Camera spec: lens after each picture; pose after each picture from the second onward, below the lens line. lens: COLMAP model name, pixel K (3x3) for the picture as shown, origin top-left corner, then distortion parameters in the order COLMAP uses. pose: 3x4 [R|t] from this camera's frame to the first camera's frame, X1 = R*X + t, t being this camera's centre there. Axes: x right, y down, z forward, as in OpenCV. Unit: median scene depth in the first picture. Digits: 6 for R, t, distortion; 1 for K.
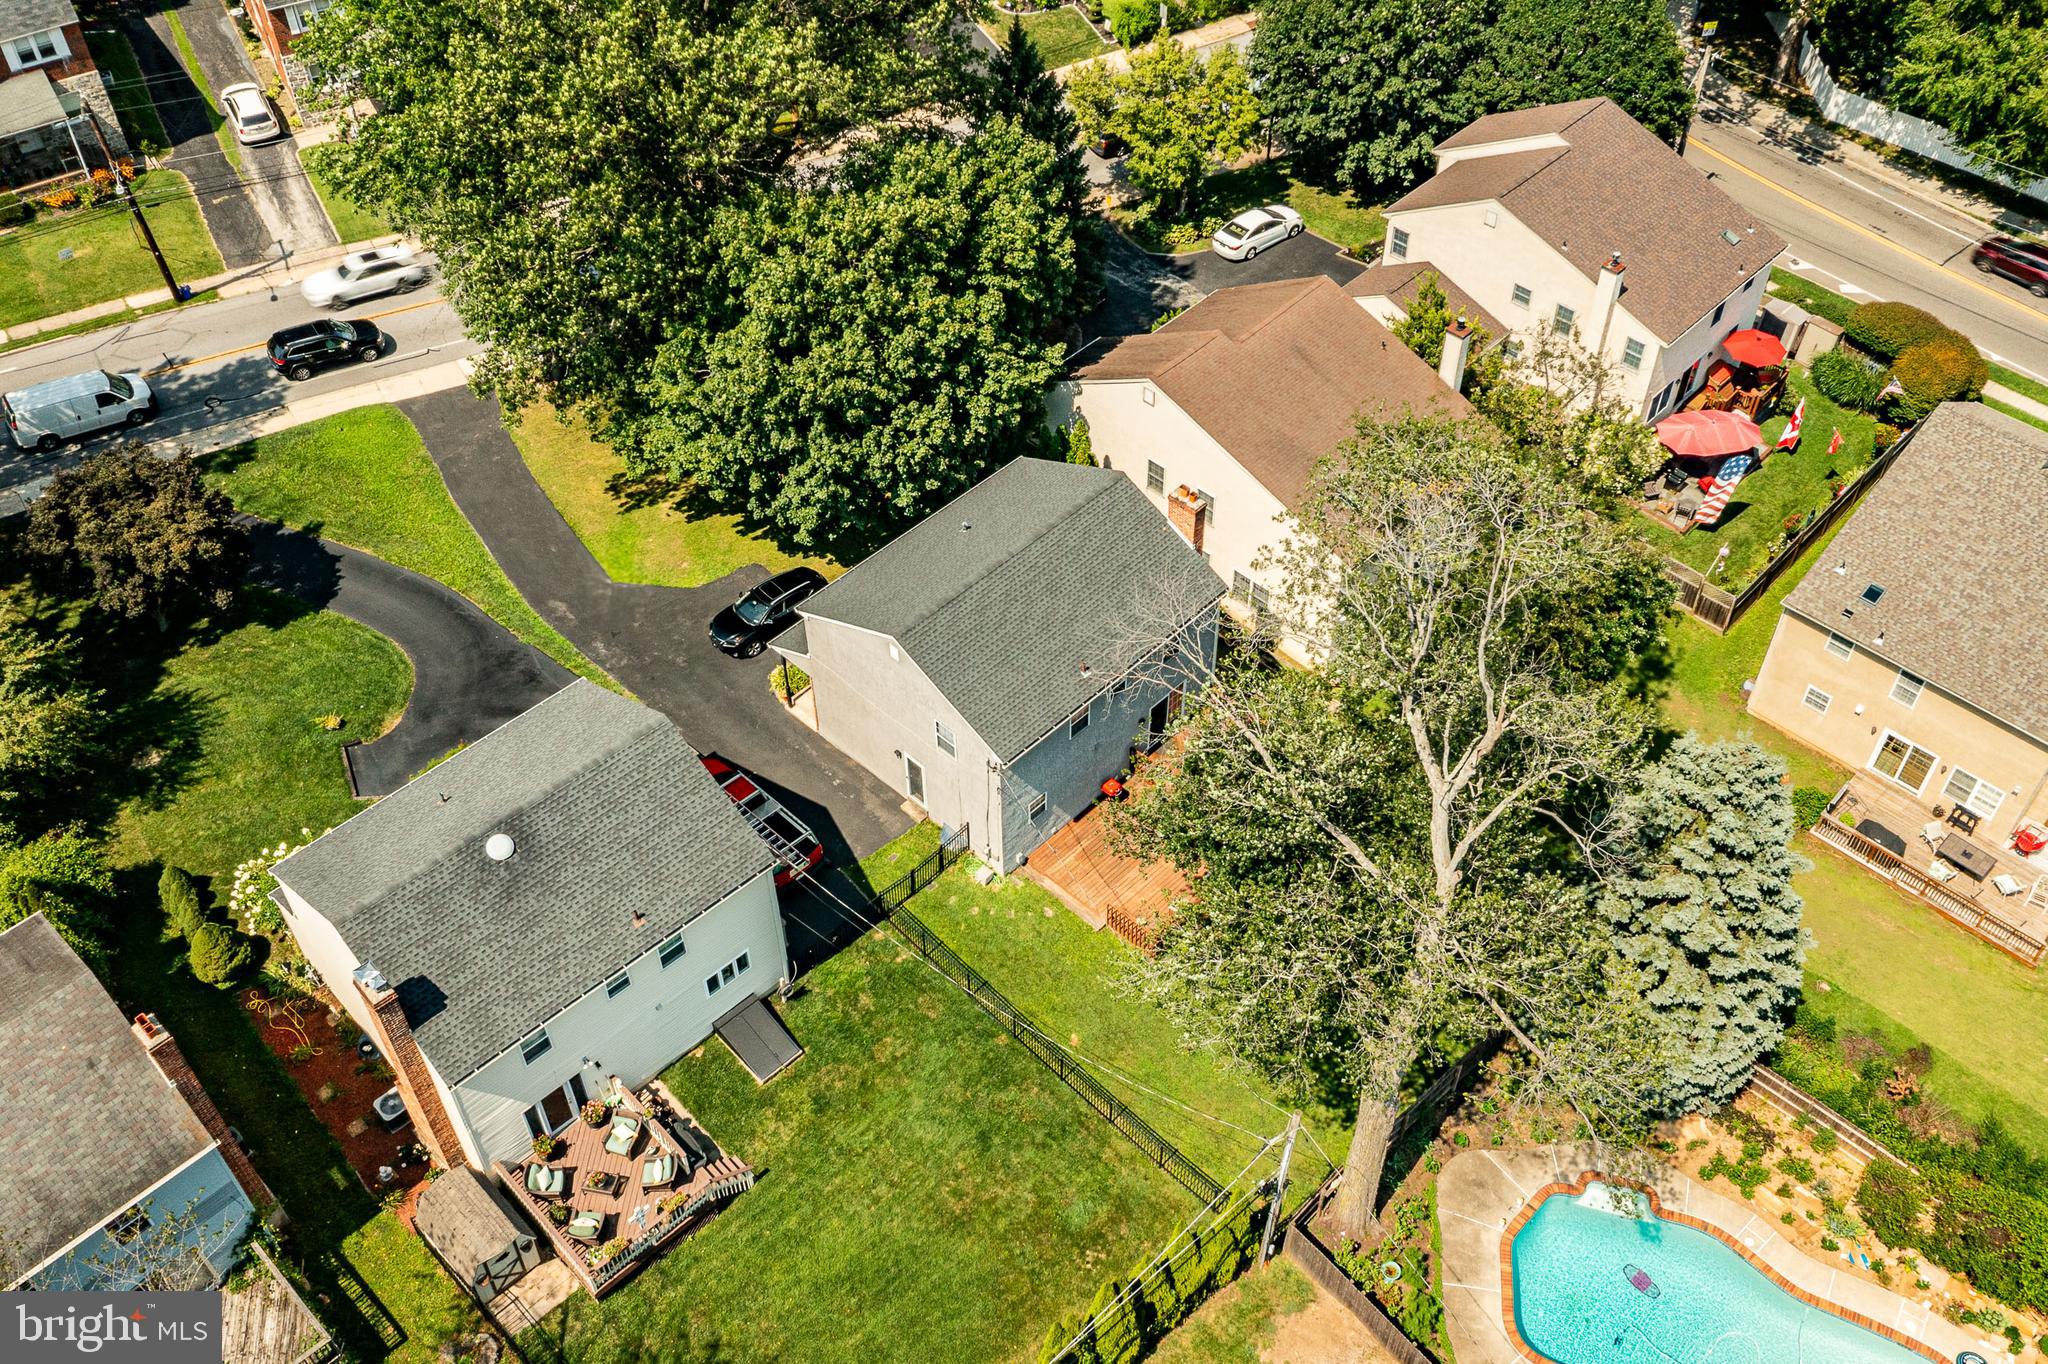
lens RADIAL K [[1877.2, 0, 1023.2], [0, 1877.2, 626.3], [0, 0, 1]] dist [0.005351, 0.007863]
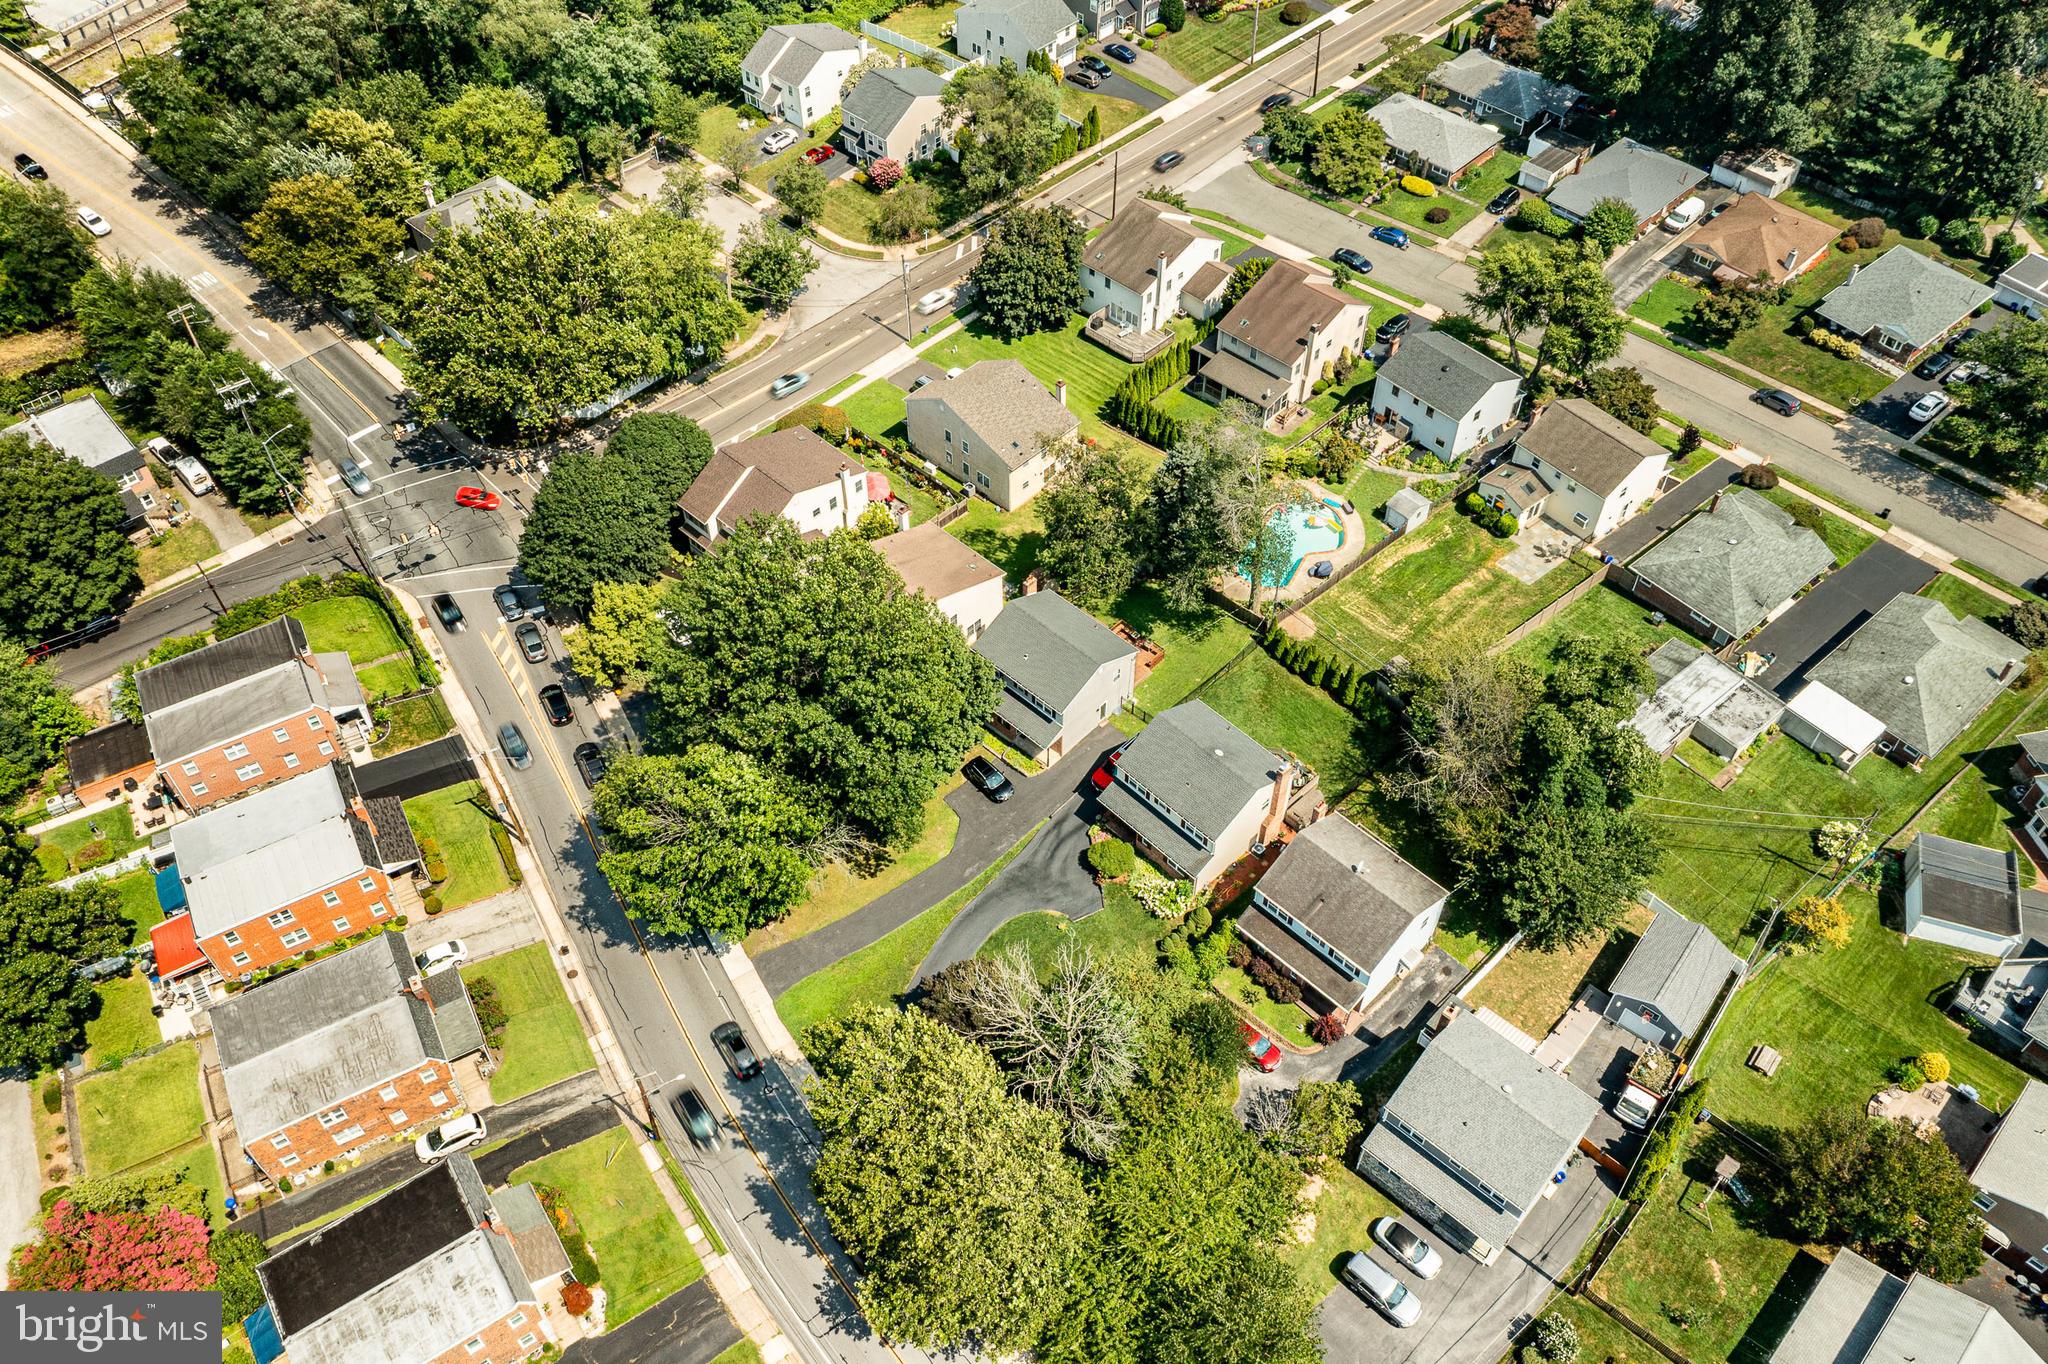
lens RADIAL K [[1629.3, 0, 1020.4], [0, 1629.3, 671.4], [0, 0, 1]] dist [0.002636, 0.005083]
pose [[-0.004612, -0.741321, 0.671135, -1.419842], [0.709938, 0.470229, 0.524283, -1.118622], [-0.704249, 0.478882, 0.524123, -0.119017]]
